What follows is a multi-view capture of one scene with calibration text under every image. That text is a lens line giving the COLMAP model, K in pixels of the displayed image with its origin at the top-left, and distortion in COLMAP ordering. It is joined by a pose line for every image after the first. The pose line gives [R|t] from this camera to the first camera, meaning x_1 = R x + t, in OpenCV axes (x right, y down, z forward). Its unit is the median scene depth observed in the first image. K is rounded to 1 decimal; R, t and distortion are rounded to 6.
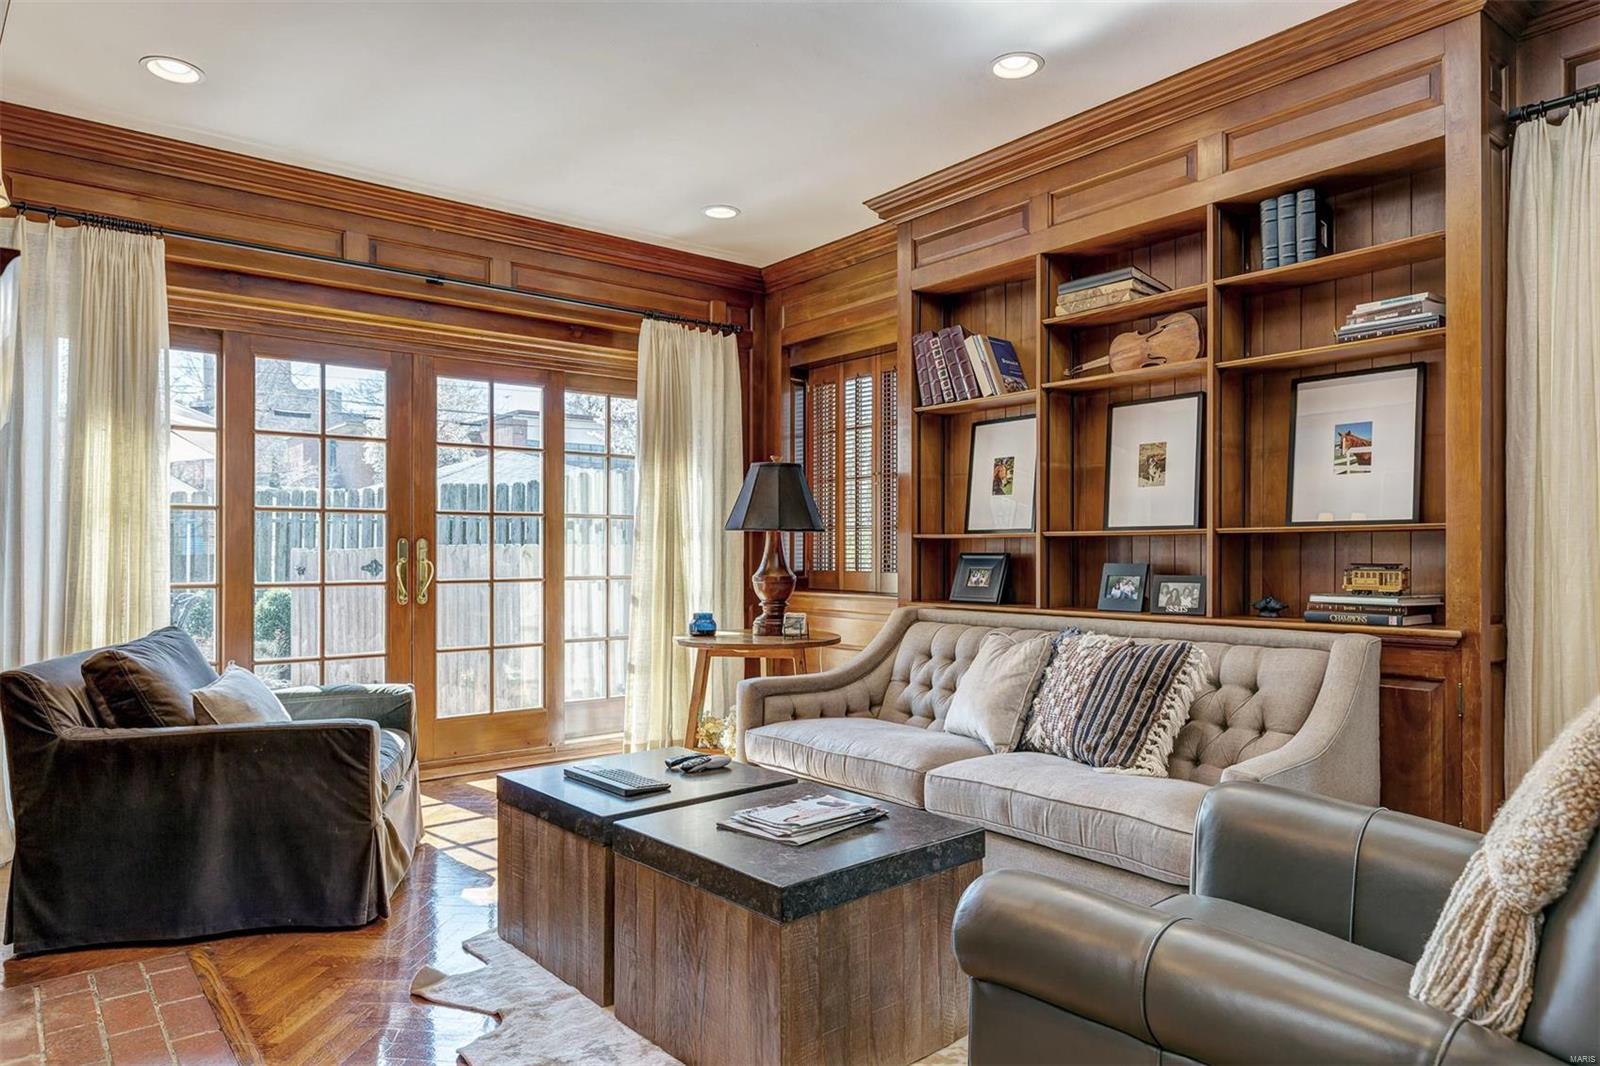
lens RADIAL K [[1014.9, 0, 803.8], [0, 1014.9, 550.0], [0, 0, 1]] dist [0.008599, 0.000986]
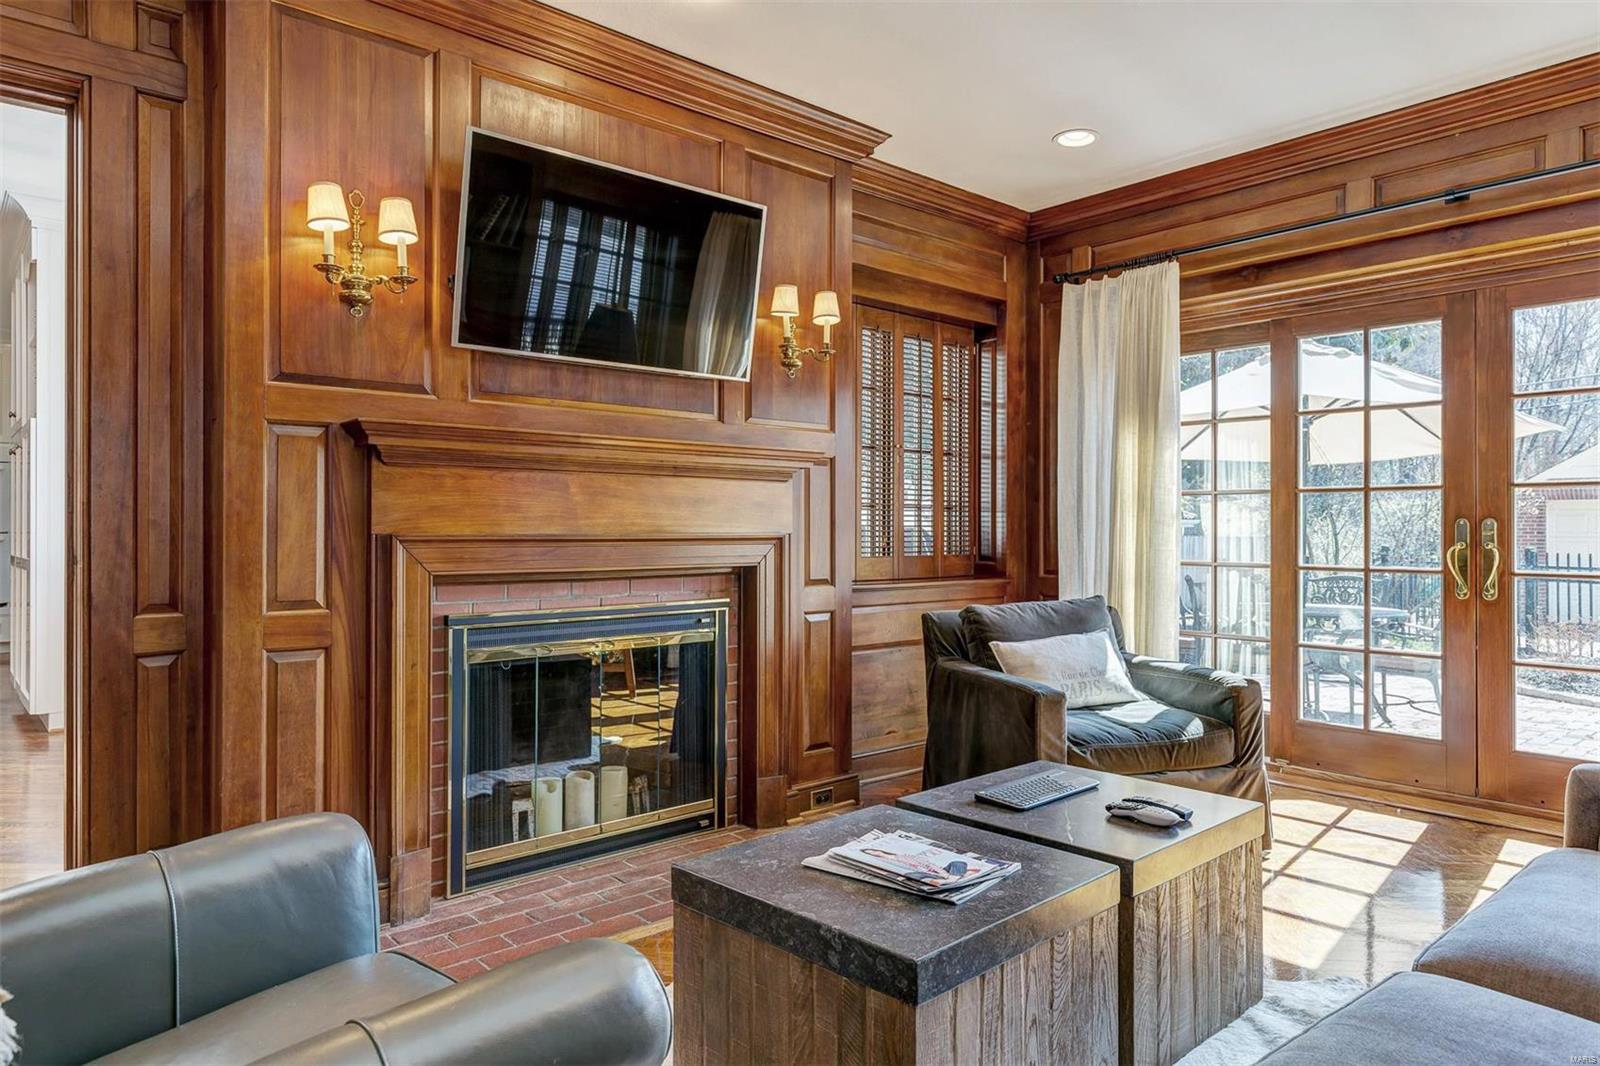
lens RADIAL K [[1014.9, 0, 803.6], [0, 1014.9, 523.4], [0, 0, 1]] dist [0.008599, 0.000986]
pose [[0.036954, -0.003709, -0.999310, 0.700973], [-0.001218, 0.999992, -0.003757, -0.006754], [0.999316, 0.001356, 0.036949, 0.756408]]
